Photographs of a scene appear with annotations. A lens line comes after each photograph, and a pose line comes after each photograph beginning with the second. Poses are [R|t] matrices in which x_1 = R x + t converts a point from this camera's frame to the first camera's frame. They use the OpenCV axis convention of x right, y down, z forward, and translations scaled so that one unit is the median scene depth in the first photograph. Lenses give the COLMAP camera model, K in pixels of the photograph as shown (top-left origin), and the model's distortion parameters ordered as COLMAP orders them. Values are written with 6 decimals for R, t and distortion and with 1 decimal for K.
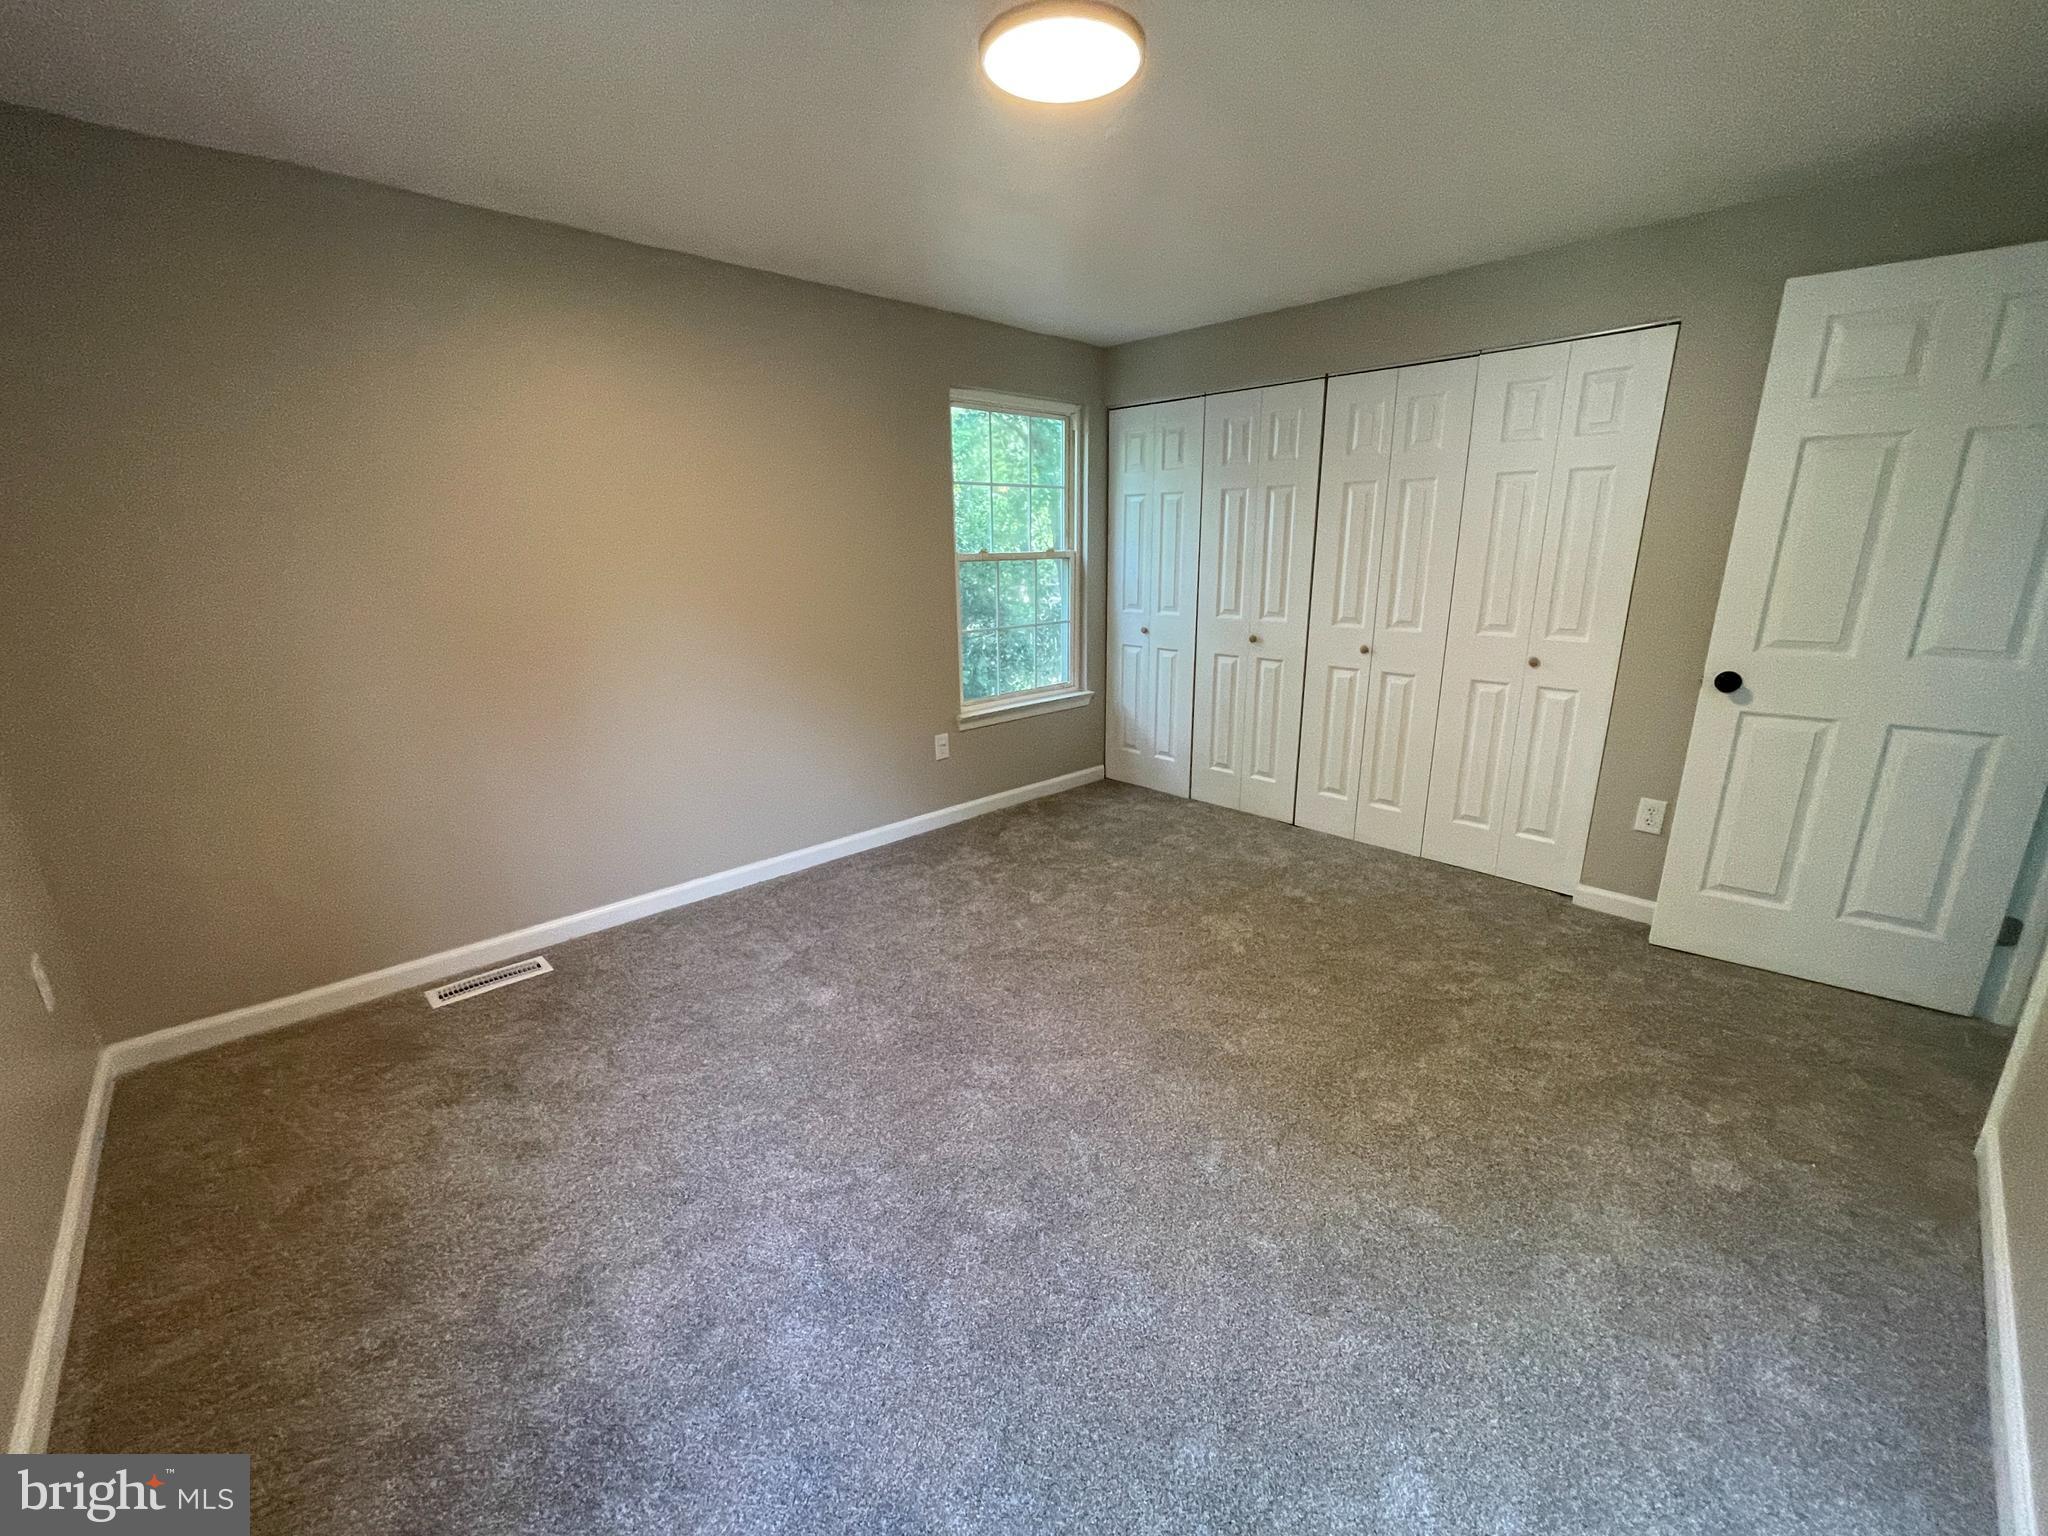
lens RADIAL K [[831.0, 0, 1030.6], [0, 831.0, 768.2], [0, 0, 1]] dist [0.002318, 0.000131]
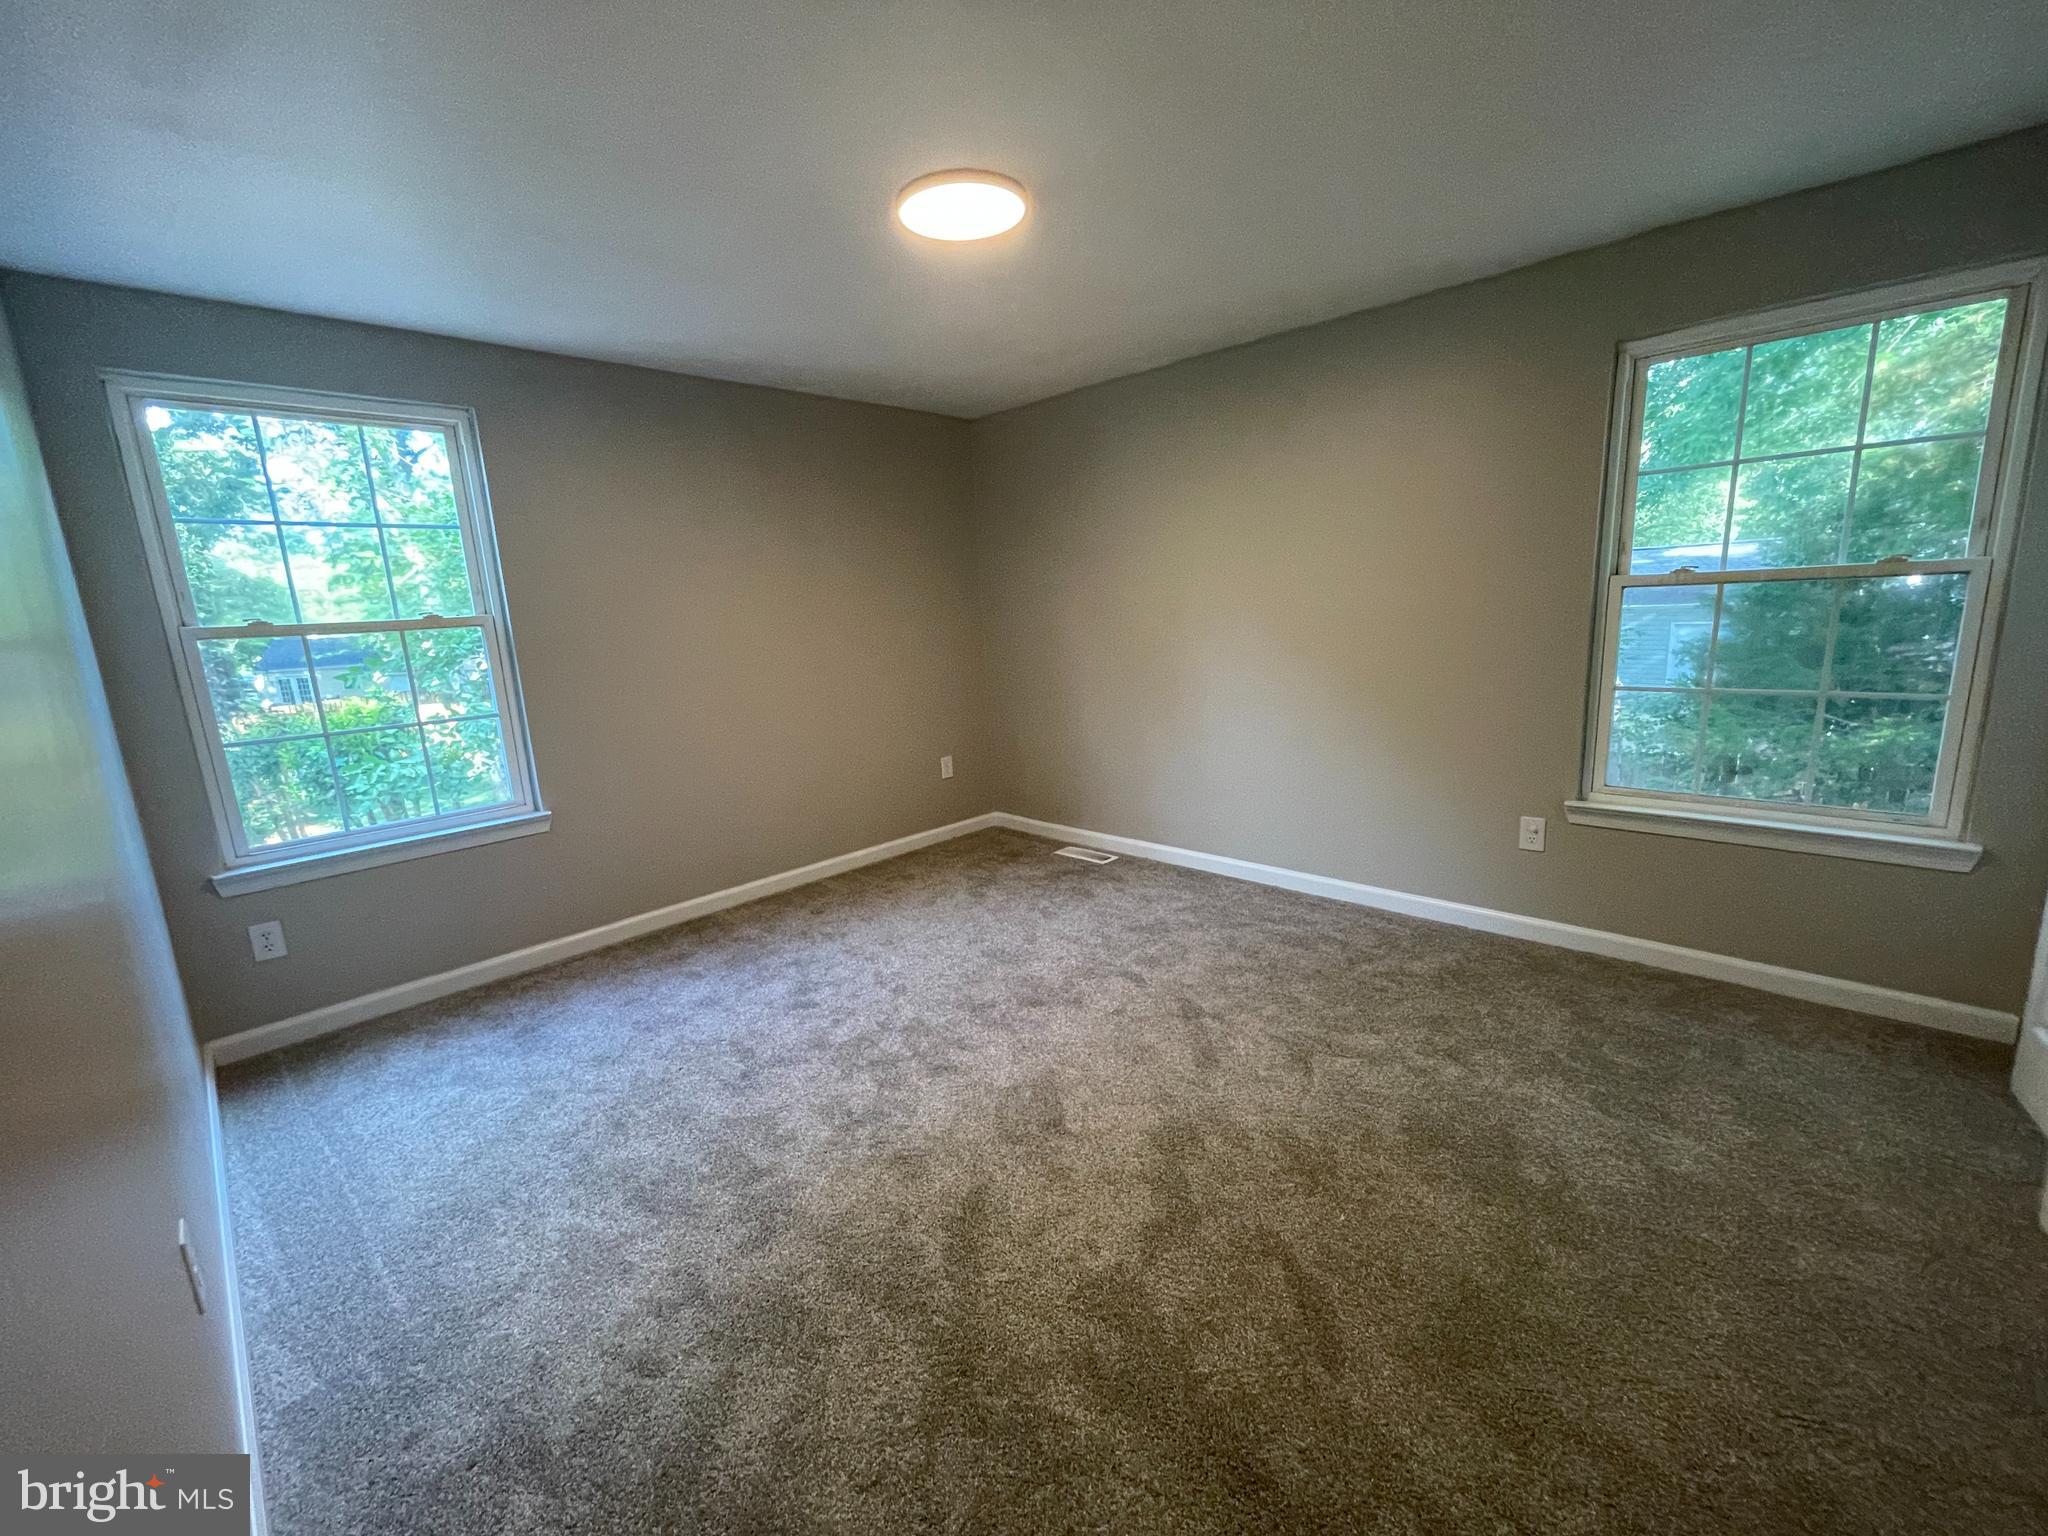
lens RADIAL K [[831.5, 0, 1024.0], [0, 831.5, 768.0], [0, 0, 1]] dist [-0.001512, 0.004280]
pose [[0.031129, 0.211267, -0.976933, 0.945744], [-0.207714, 0.957435, 0.200432, -0.217963], [0.977694, 0.196683, 0.073687, 0.761980]]
